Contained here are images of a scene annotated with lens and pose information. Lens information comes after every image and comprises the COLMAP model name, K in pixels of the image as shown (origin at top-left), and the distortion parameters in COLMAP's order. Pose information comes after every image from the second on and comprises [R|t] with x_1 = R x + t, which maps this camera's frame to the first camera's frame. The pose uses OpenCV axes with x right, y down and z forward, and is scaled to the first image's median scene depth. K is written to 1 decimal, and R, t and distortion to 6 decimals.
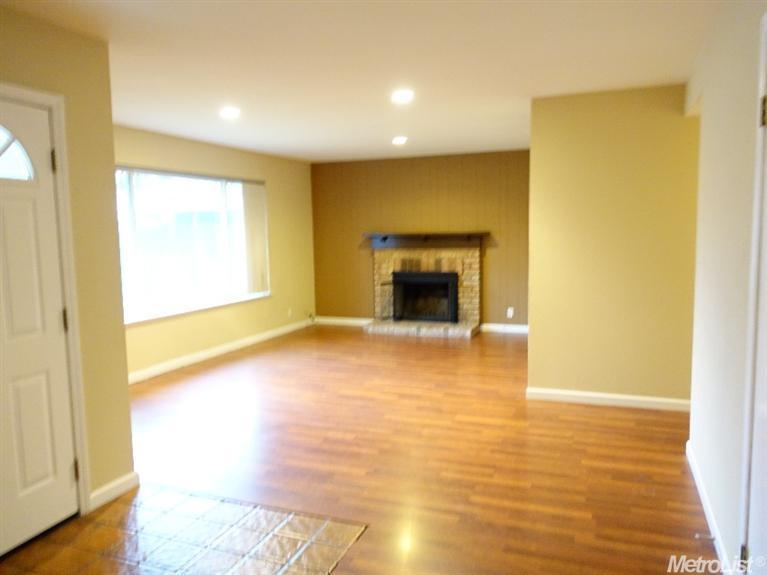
lens RADIAL K [[583.8, 0, 383.5], [0, 583.8, 287.5], [0, 0, 1]] dist [-0.086297, 0.000761]
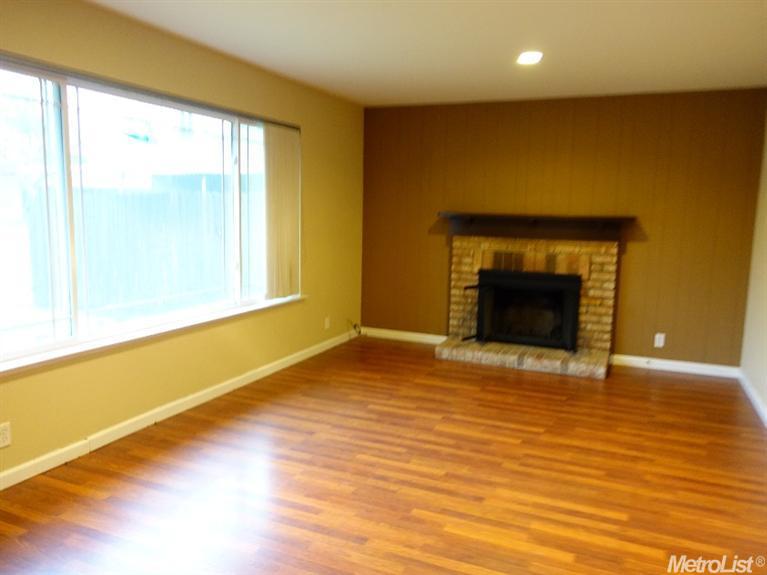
lens RADIAL K [[583.8, 0, 383.5], [0, 583.8, 287.5], [0, 0, 1]] dist [-0.086297, 0.000761]
pose [[0.998458, 0.042654, -0.035530, -0.074981], [-0.041355, 0.998477, 0.036529, -0.027388], [0.037034, -0.035003, 0.998701, 0.327896]]
